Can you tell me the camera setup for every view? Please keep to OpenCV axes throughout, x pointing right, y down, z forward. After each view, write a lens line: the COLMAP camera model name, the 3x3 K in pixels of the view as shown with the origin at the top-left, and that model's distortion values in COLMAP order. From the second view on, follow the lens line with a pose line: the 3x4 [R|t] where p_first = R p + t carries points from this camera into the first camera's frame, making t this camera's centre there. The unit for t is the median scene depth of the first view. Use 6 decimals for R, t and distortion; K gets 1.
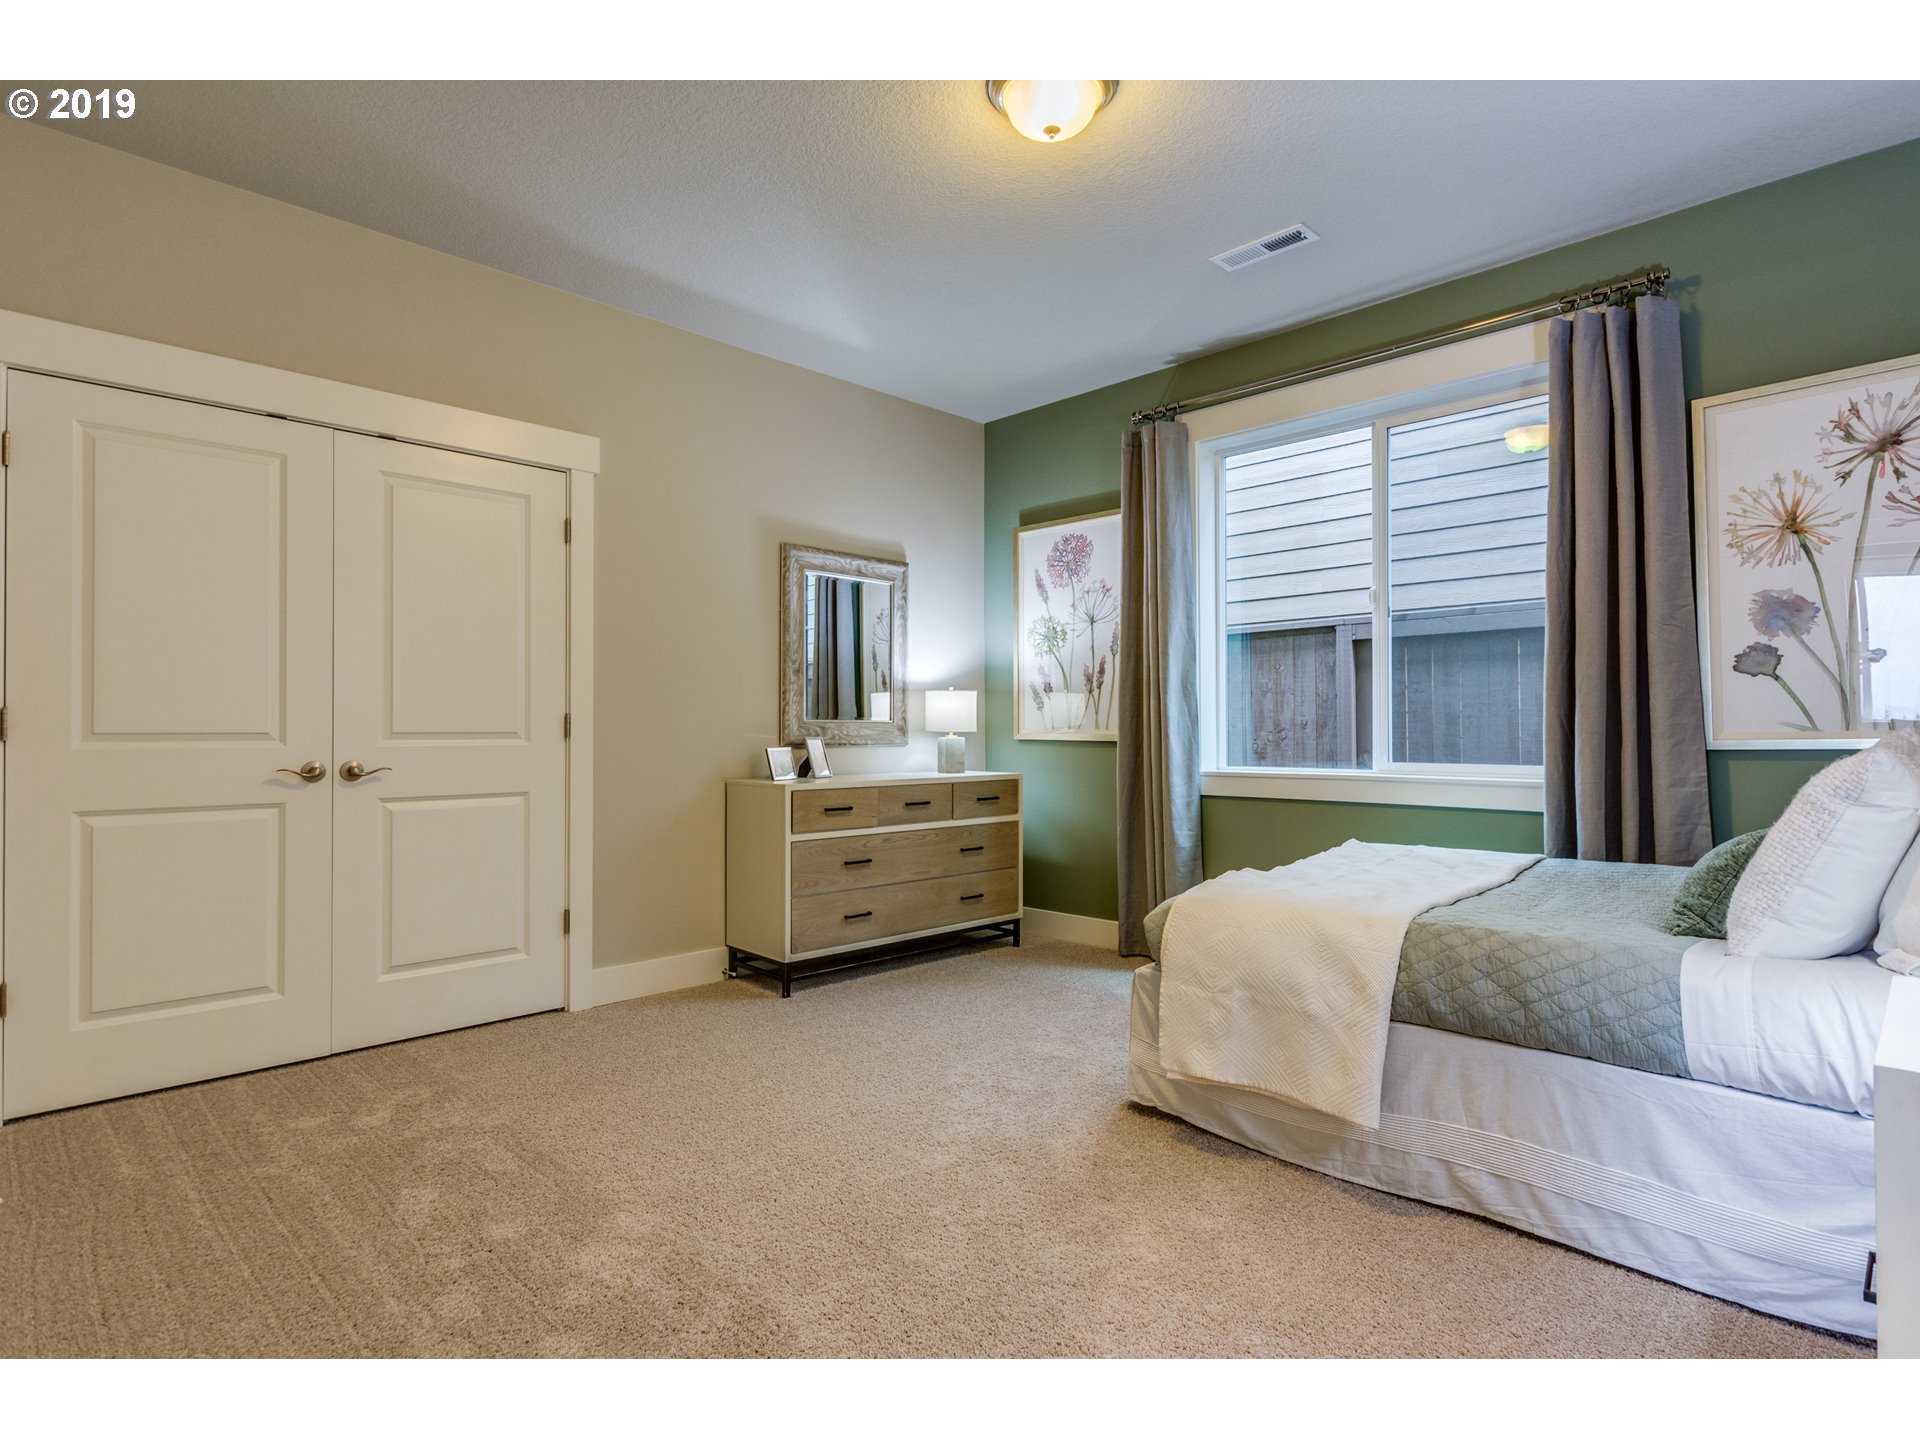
lens RADIAL K [[1020.6, 0, 971.1], [0, 1020.6, 719.9], [0, 0, 1]] dist [-0.012132, 0.004930]
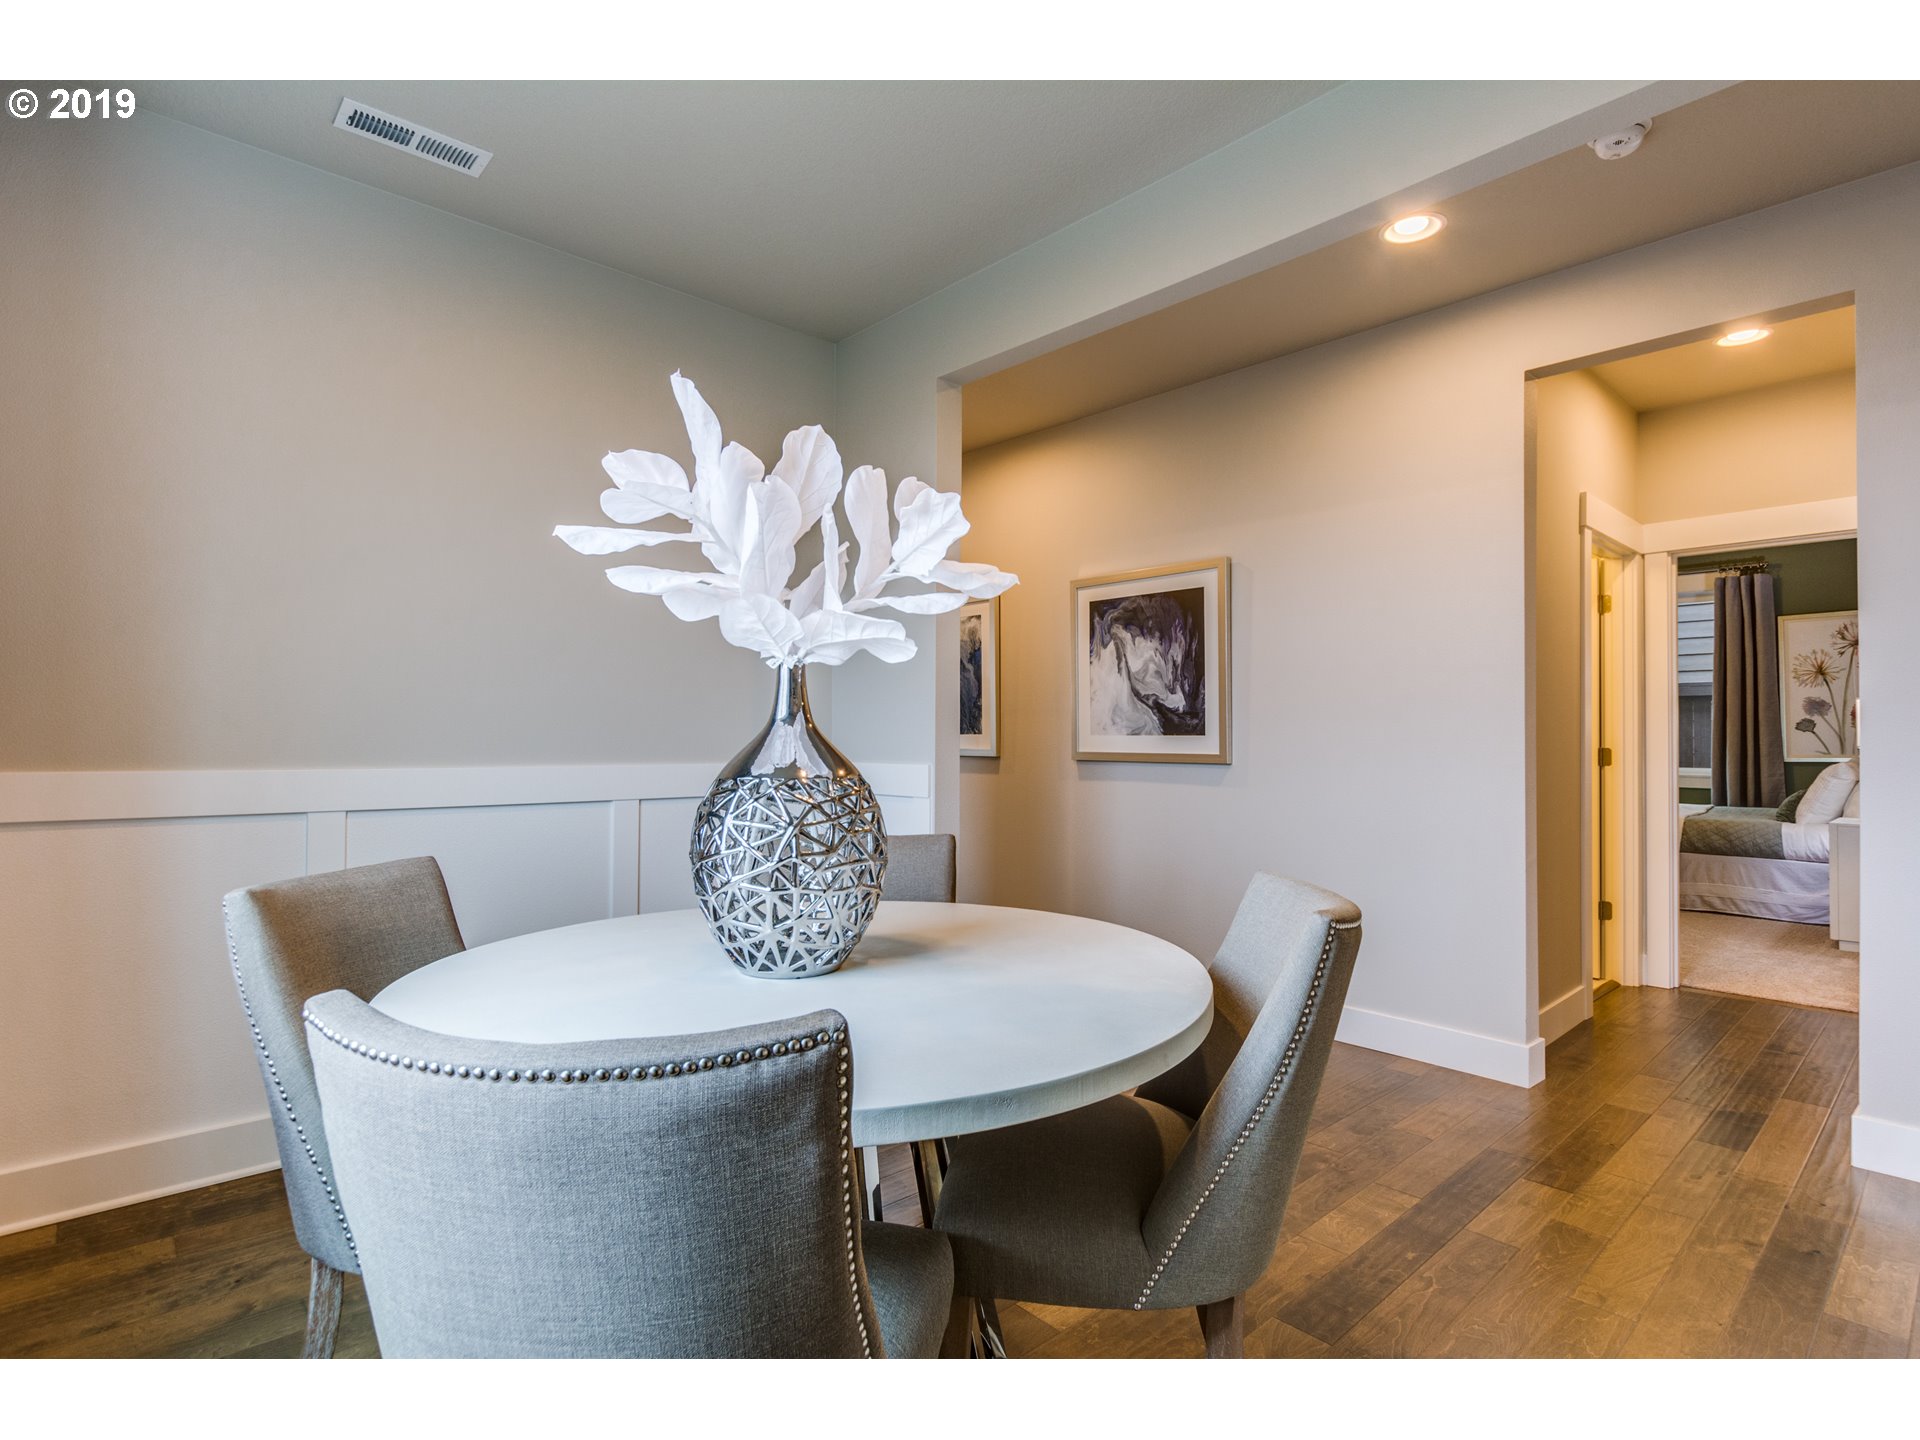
lens RADIAL K [[1020.6, 0, 948.0], [0, 1020.6, 723.8], [0, 0, 1]] dist [-0.012132, 0.004930]
pose [[0.999202, 0.005429, -0.039580, -1.222315], [-0.005354, 0.999984, 0.002009, -0.057680], [0.039590, -0.001795, 0.999214, -1.562196]]
